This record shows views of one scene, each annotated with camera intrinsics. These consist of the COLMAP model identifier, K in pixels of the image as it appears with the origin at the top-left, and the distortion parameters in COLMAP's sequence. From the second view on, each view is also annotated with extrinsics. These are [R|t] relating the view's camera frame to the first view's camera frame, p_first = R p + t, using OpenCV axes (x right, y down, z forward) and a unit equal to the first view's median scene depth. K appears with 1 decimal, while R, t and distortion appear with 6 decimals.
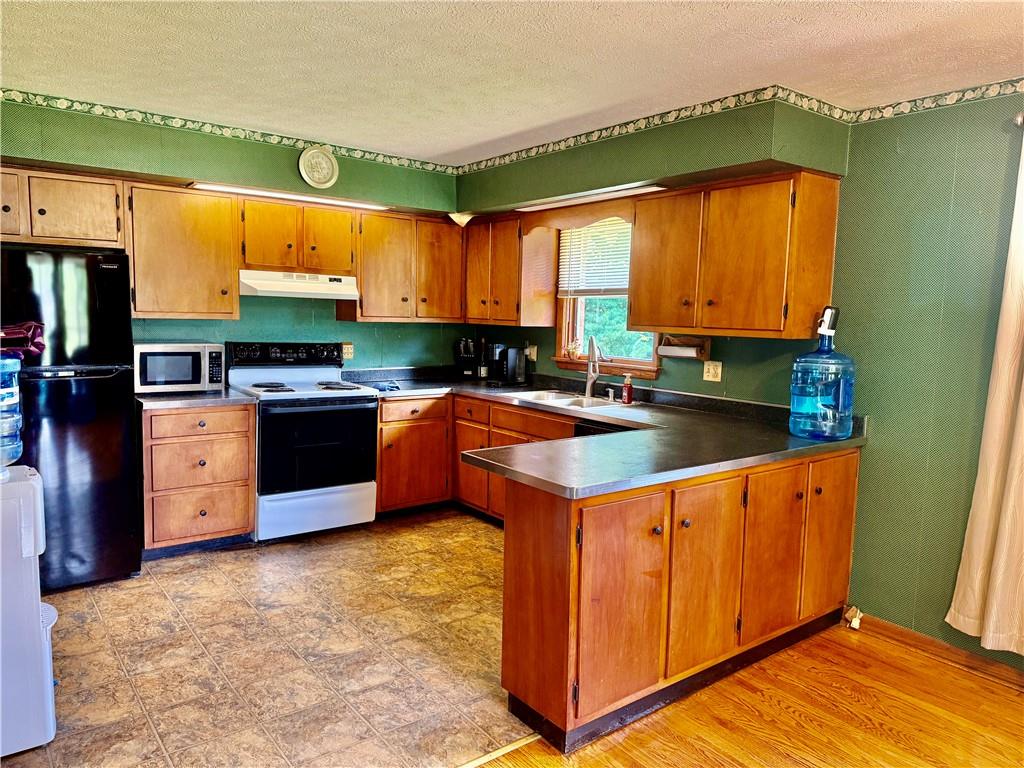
lens RADIAL K [[718.1, 0, 512.0], [0, 718.1, 384.0], [0, 0, 1]] dist [0.045117, -0.054387]
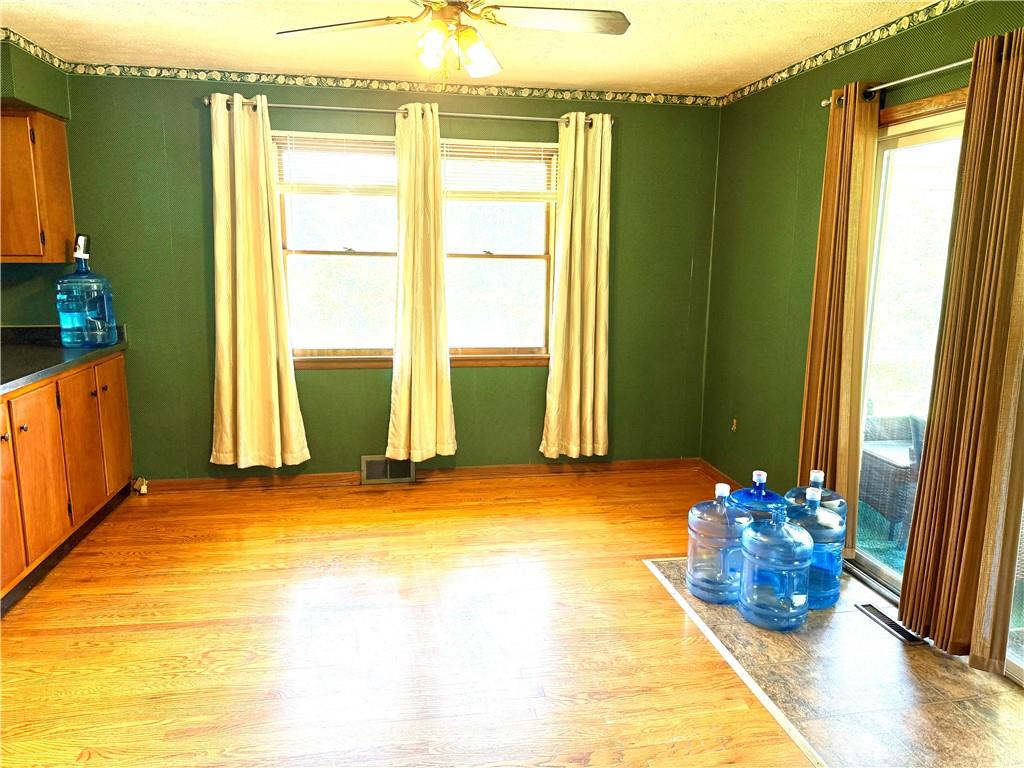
lens RADIAL K [[718.1, 0, 512.0], [0, 718.1, 384.0], [0, 0, 1]] dist [0.045117, -0.054387]
pose [[0.464084, -0.174208, 0.868491, -0.315996], [0.092328, 0.984643, 0.148171, 0.024073], [-0.880966, 0.011422, 0.473041, -0.176206]]
